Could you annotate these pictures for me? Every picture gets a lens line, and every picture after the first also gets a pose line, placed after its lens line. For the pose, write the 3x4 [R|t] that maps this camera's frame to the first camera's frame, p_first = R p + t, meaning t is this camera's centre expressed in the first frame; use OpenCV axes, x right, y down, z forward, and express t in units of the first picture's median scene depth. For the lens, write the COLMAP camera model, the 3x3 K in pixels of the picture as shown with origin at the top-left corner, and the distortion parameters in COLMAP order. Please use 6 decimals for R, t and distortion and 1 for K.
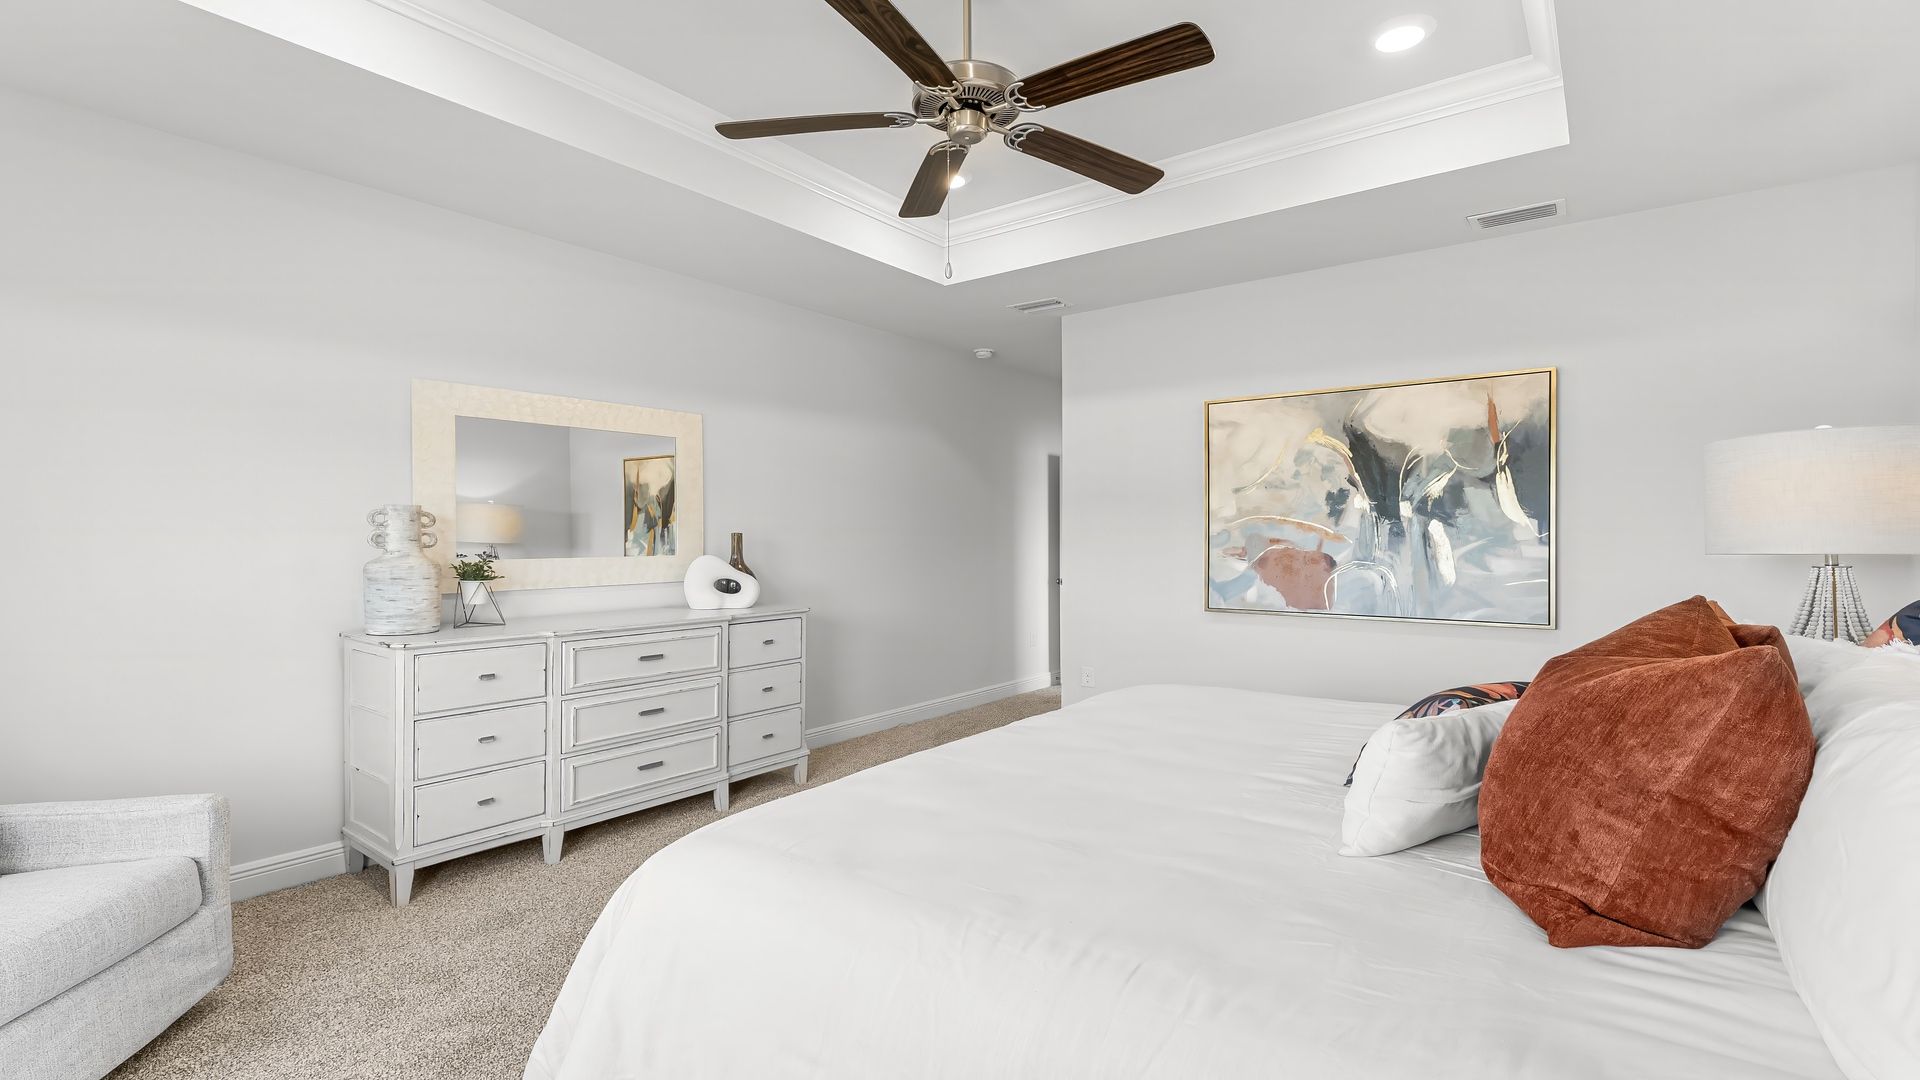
lens RADIAL K [[819.9, 0, 977.8], [0, 819.9, 532.8], [0, 0, 1]] dist [-0.000565, -0.000015]
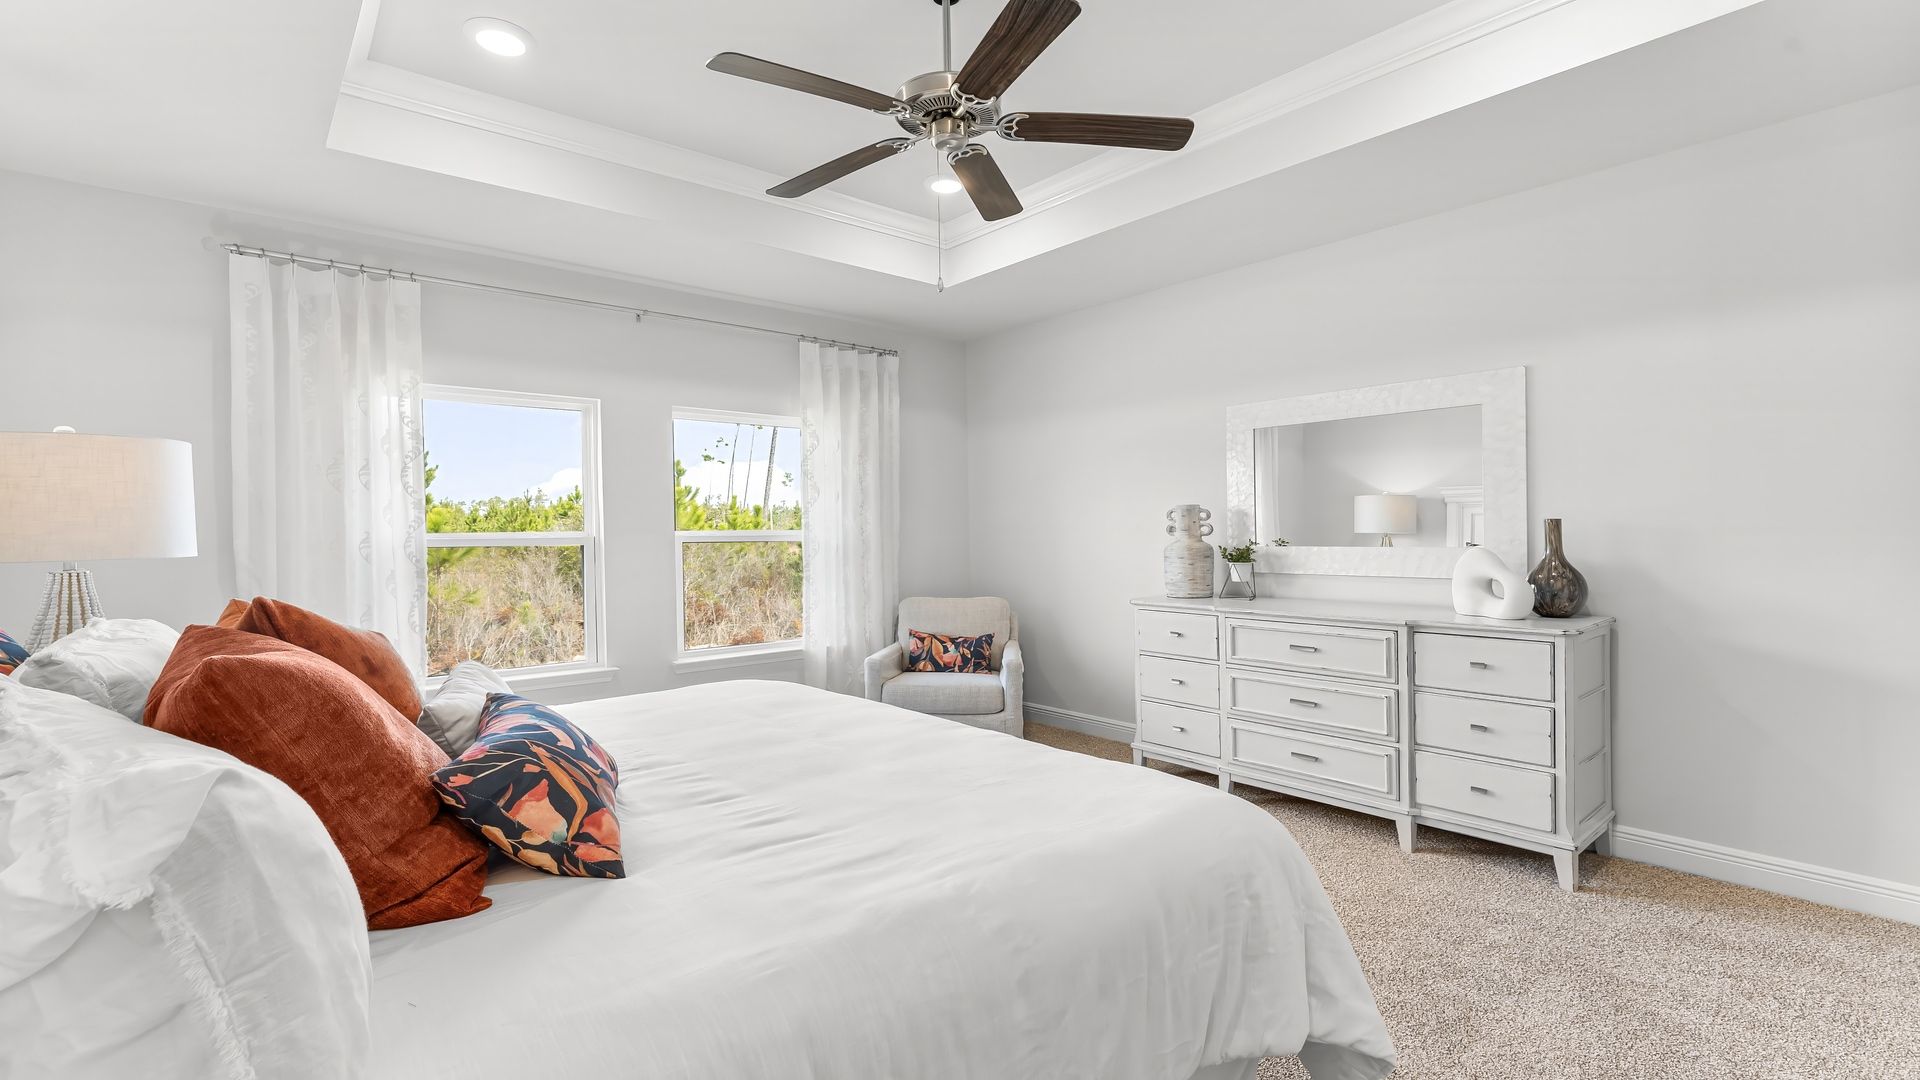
lens RADIAL K [[819.9, 0, 977.8], [0, 819.9, 532.8], [0, 0, 1]] dist [-0.000565, -0.000015]
pose [[-0.156149, 0.011899, -0.987662, 0.668220], [0.017419, 0.999805, 0.009291, -0.004543], [0.987580, -0.015754, -0.156326, 0.795809]]
